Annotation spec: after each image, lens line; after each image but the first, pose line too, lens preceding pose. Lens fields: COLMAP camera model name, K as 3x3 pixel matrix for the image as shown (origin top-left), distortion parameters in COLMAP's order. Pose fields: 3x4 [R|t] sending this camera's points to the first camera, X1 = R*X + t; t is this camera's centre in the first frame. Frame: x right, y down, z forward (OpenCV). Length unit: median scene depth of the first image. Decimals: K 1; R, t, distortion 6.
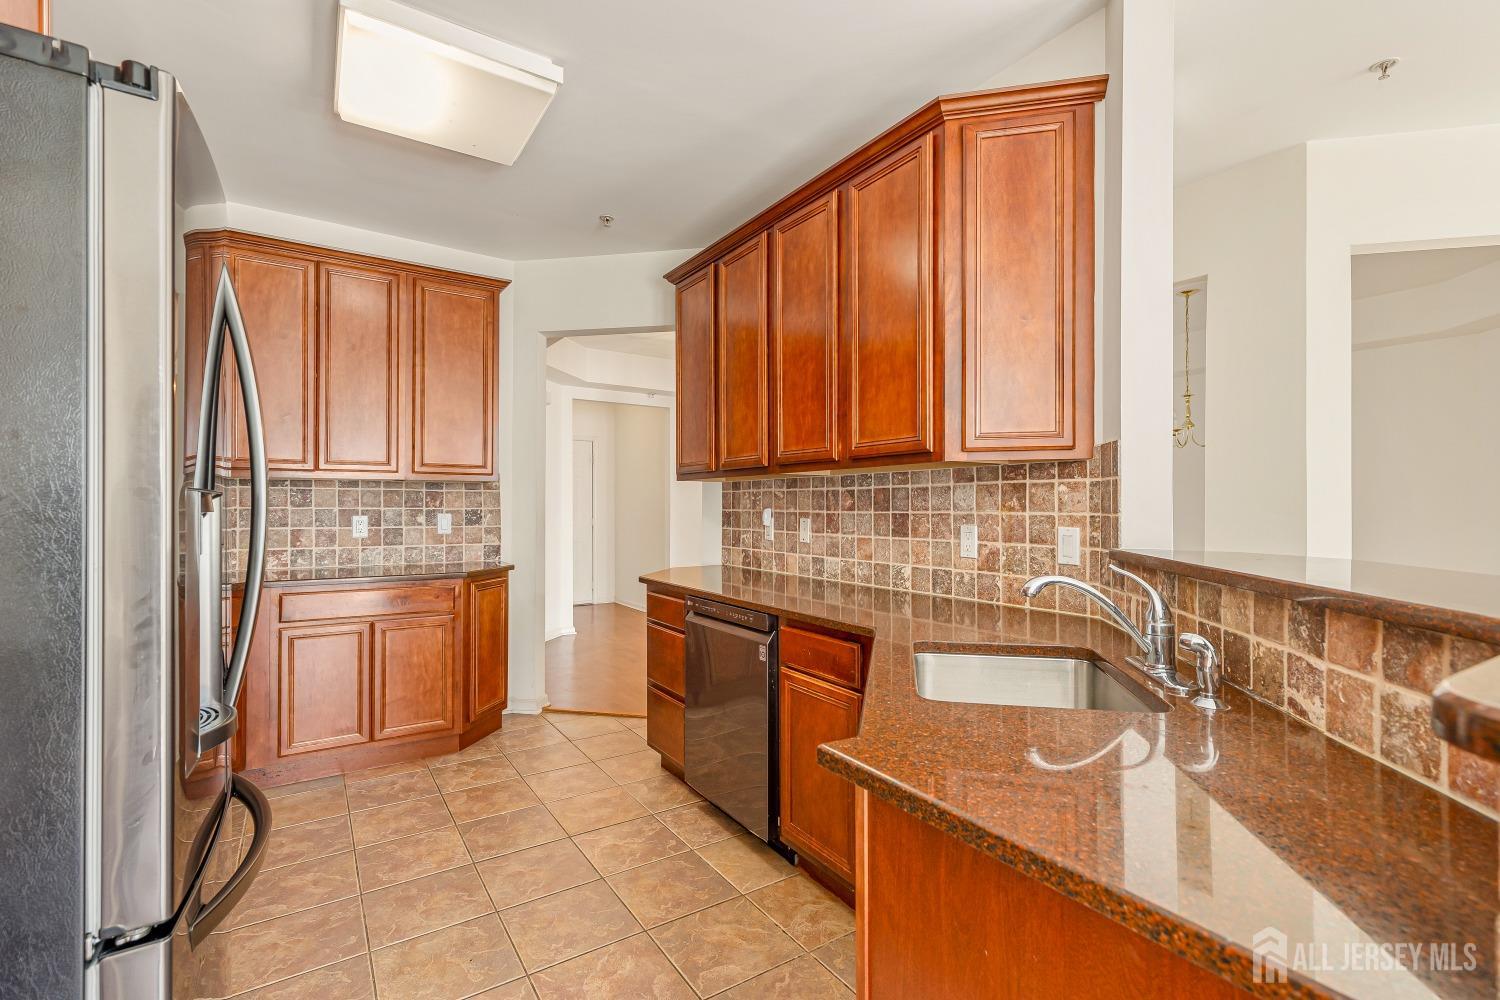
lens RADIAL K [[682.3, 0, 755.8], [0, 682.3, 506.8], [0, 0, 1]] dist [0.005068, 0.000470]
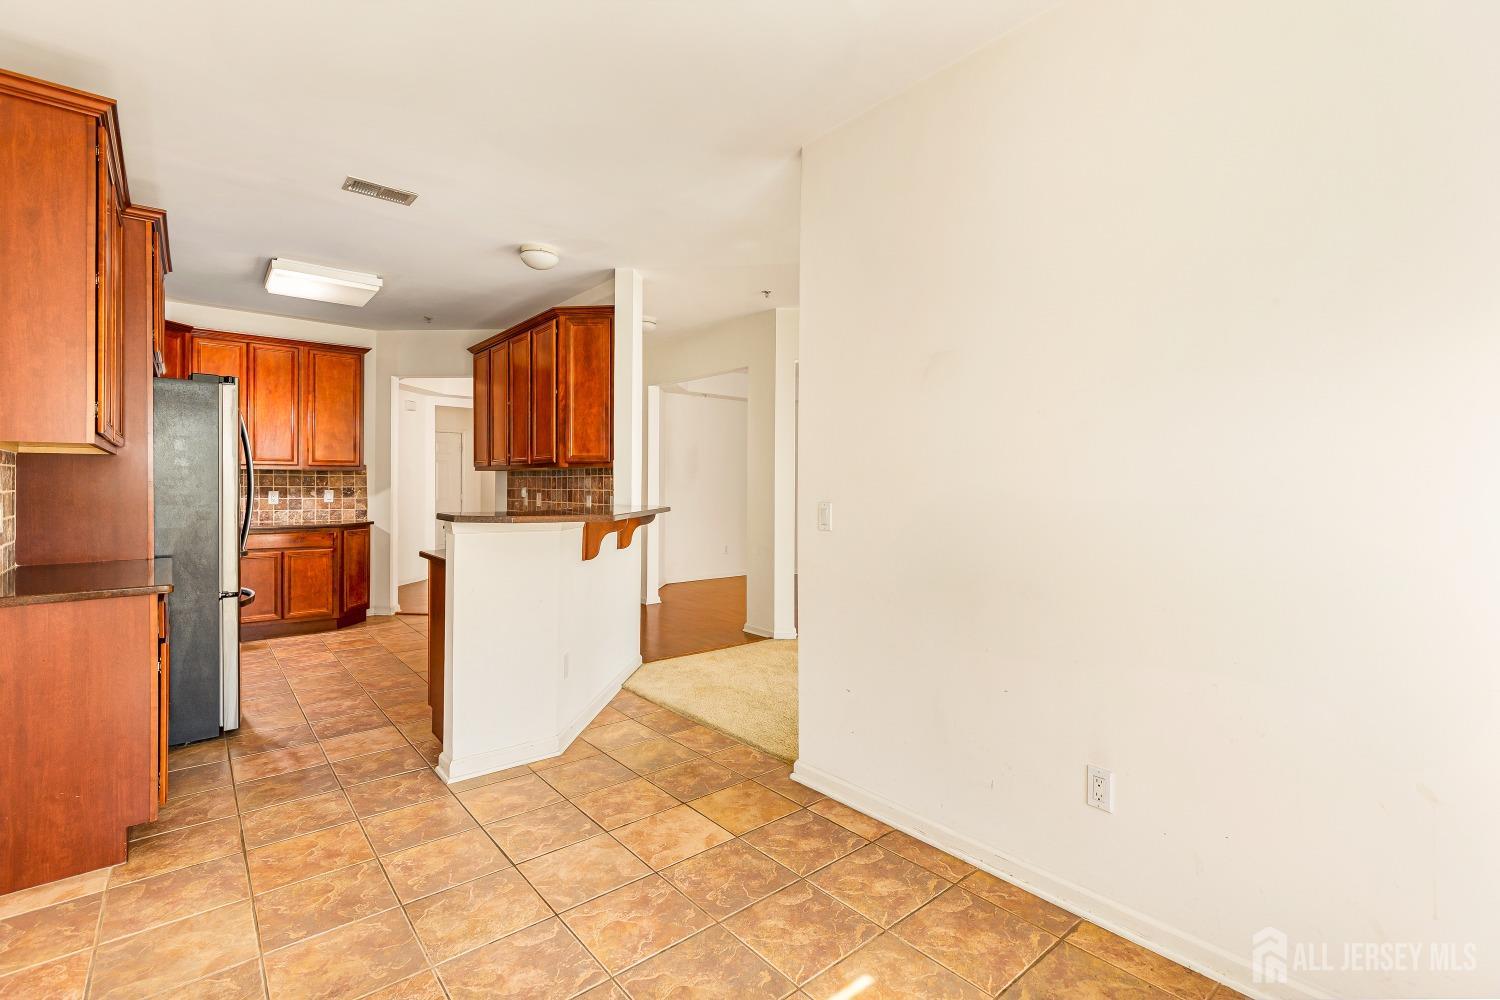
lens RADIAL K [[682.3, 0, 757.3], [0, 682.3, 487.5], [0, 0, 1]] dist [0.005068, 0.000470]
pose [[0.993823, 0.001978, 0.110962, 0.412551], [-0.002608, 0.999981, 0.005536, -0.008051], [-0.110949, -0.005791, 0.993809, -0.798706]]
